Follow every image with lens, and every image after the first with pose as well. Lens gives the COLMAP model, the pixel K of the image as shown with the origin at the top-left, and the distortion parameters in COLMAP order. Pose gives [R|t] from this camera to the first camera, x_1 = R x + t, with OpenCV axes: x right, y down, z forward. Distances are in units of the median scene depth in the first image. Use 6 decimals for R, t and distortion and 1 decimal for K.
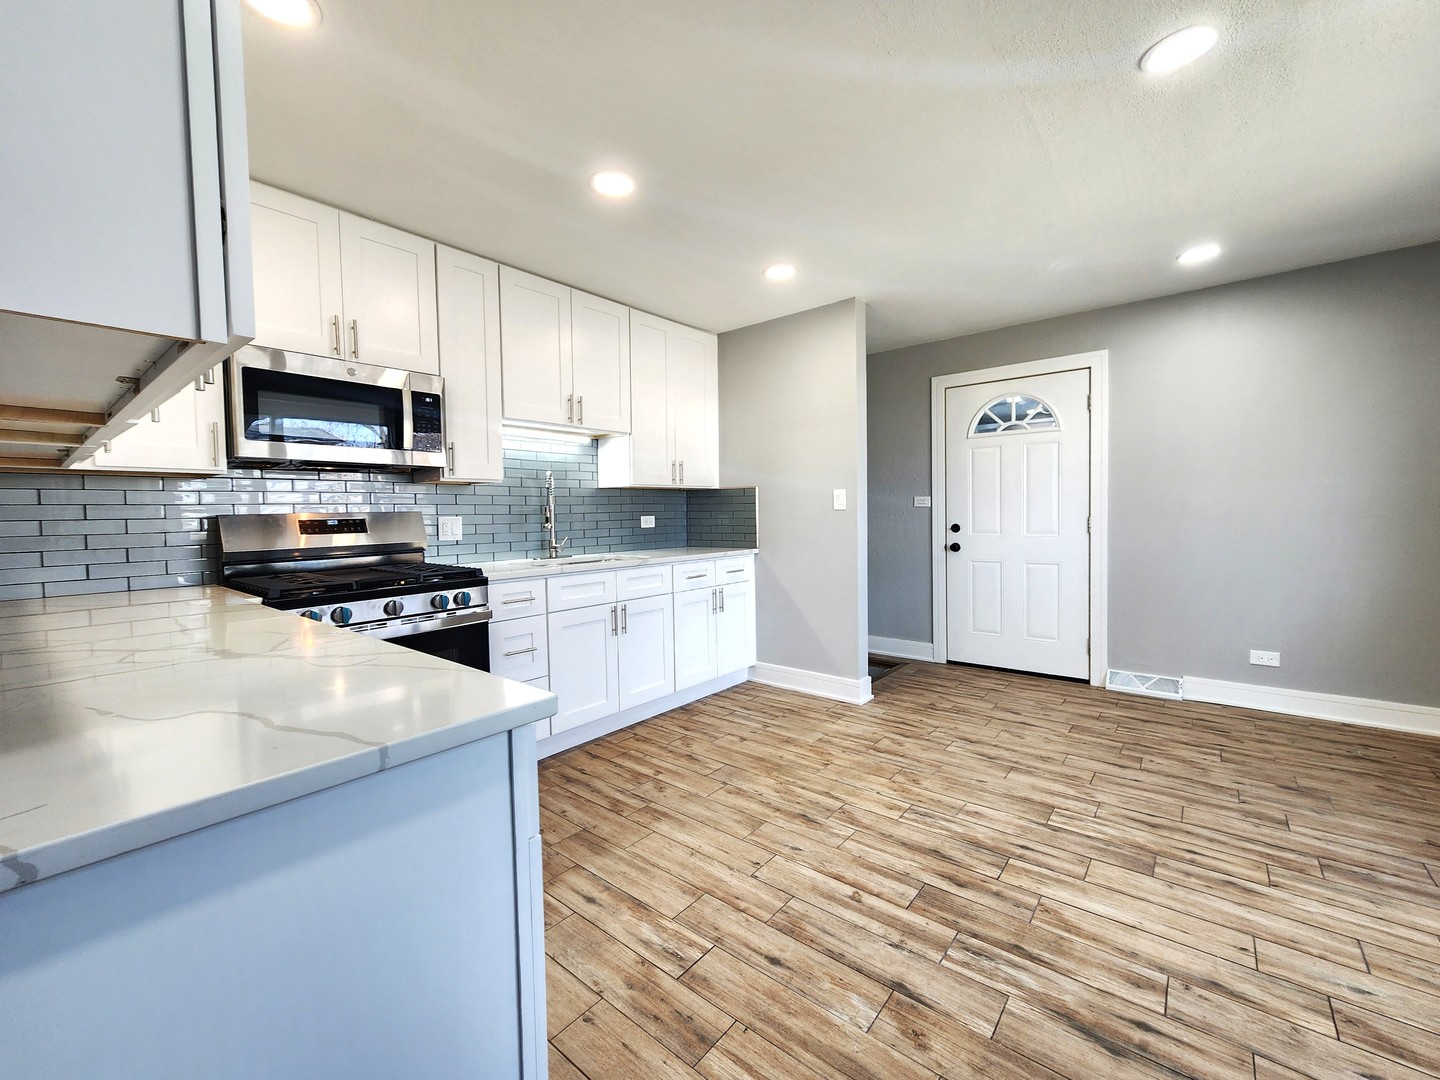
lens RADIAL K [[594.7, 0, 717.3], [0, 594.7, 536.5], [0, 0, 1]] dist [-0.001195, 0.000646]
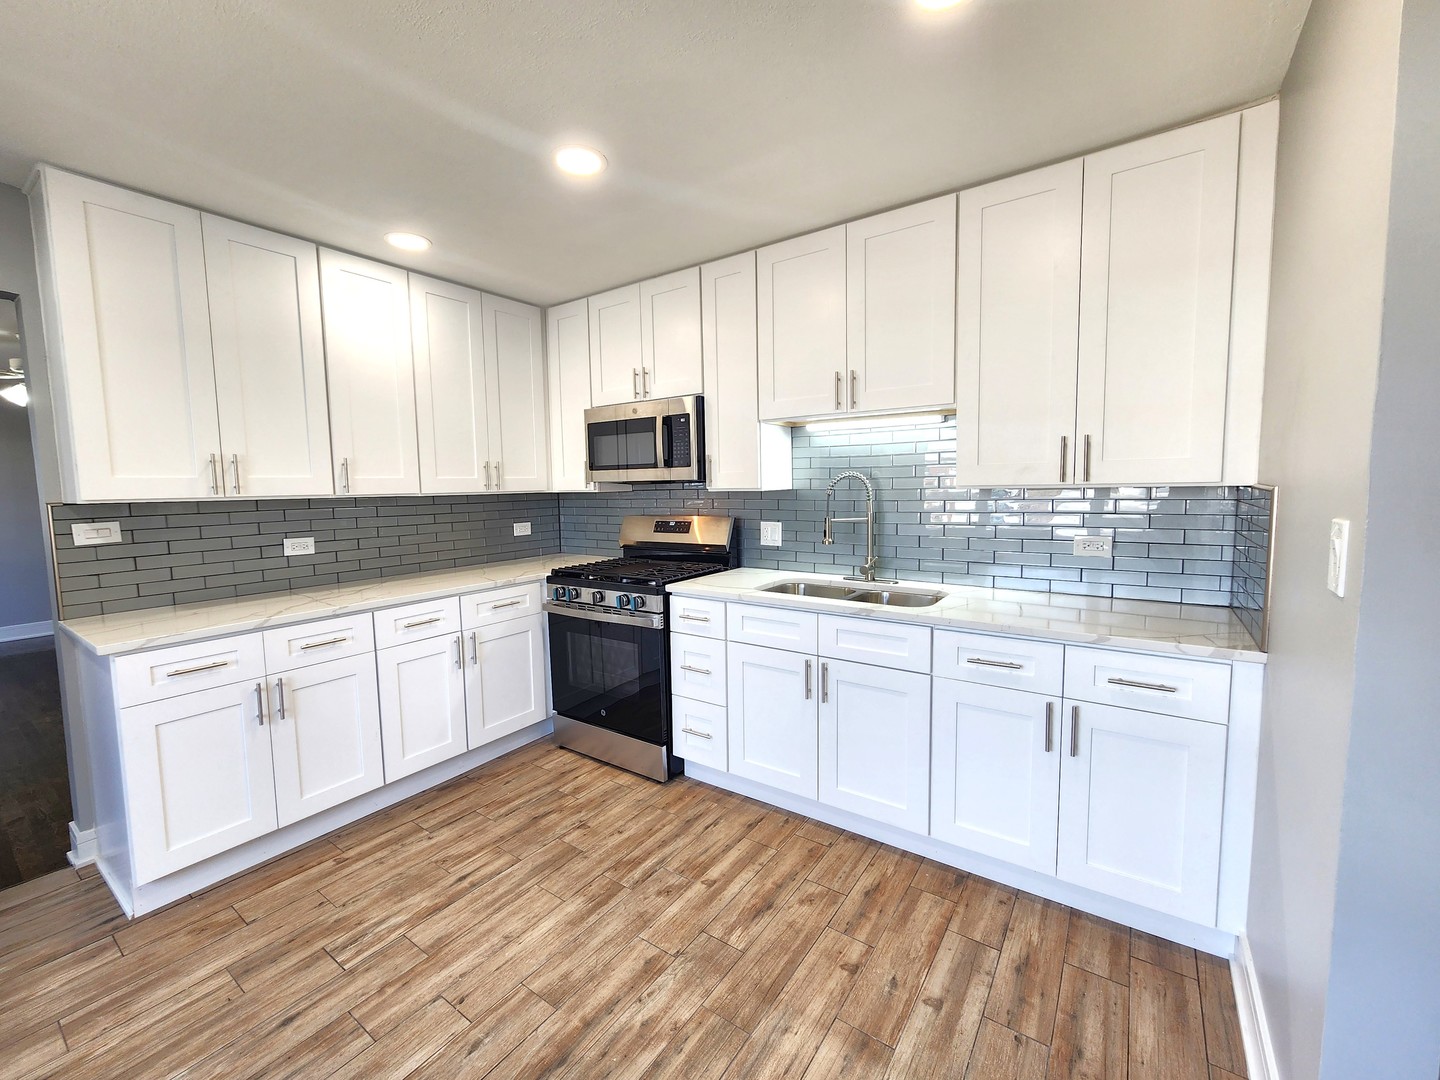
lens RADIAL K [[594.7, 0, 712.5], [0, 594.7, 534.4], [0, 0, 1]] dist [-0.001195, 0.000646]
pose [[0.079490, 0.099560, -0.991851, 0.597712], [-0.029492, 0.994799, 0.097493, -0.118025], [0.996399, 0.021502, 0.082013, 0.911330]]
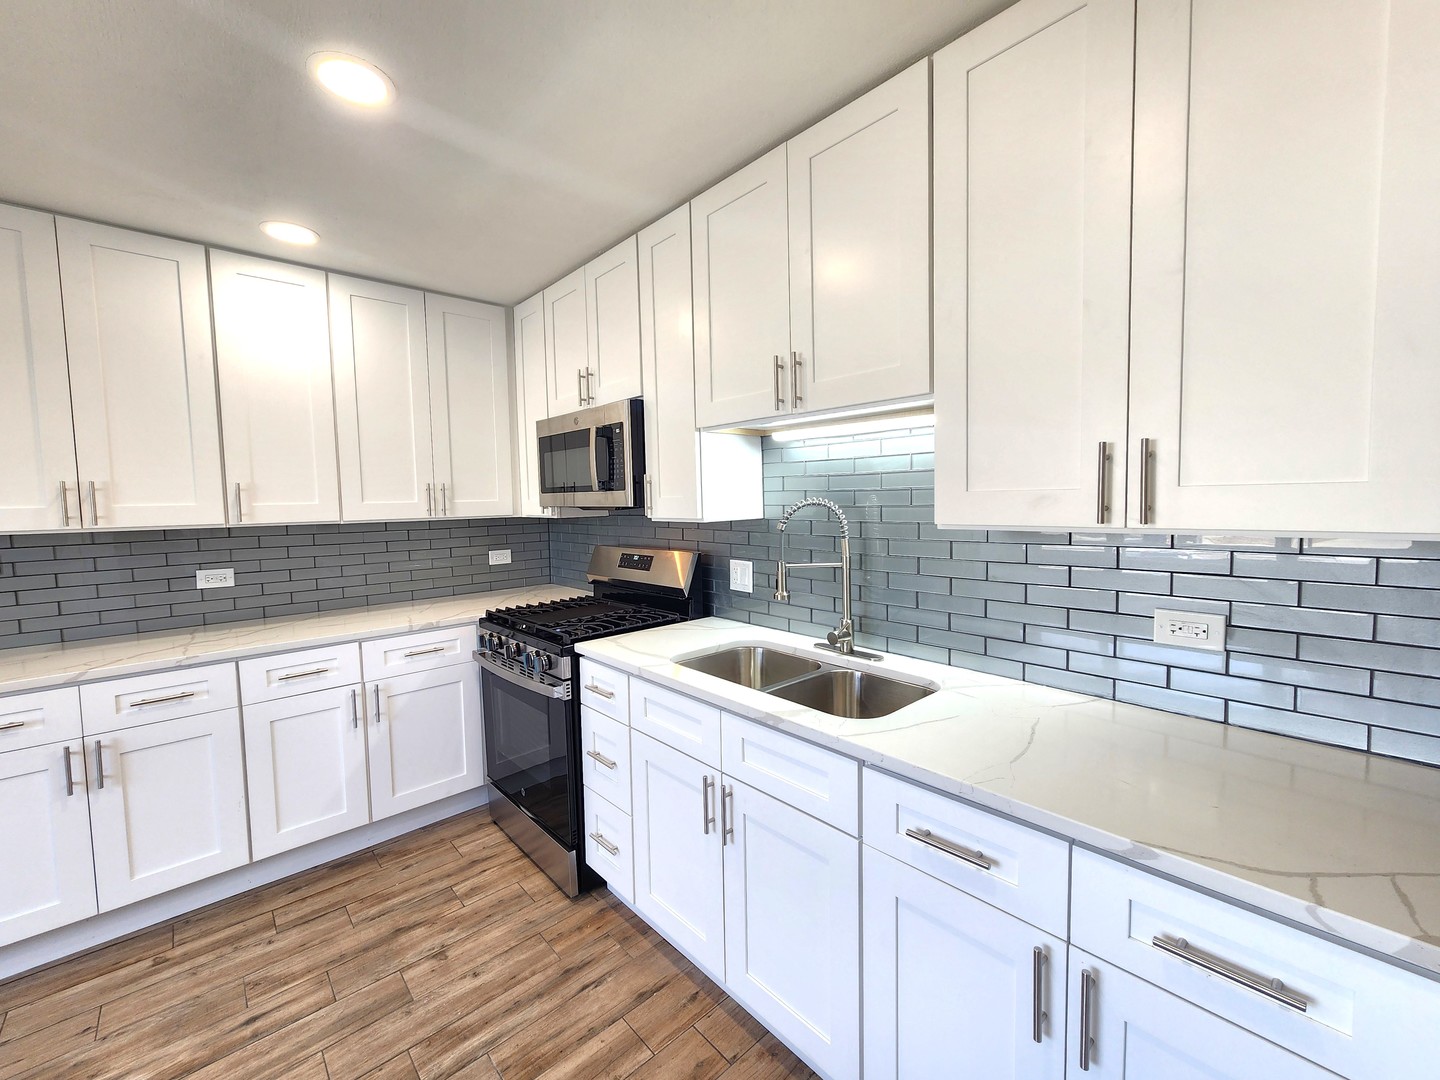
lens RADIAL K [[594.7, 0, 712.7], [0, 594.7, 535.2], [0, 0, 1]] dist [-0.001195, 0.000646]
pose [[-0.142201, 0.081035, -0.986515, 0.344312], [-0.024417, 0.996053, 0.085338, -0.144009], [0.989537, 0.036223, -0.139661, 1.188720]]
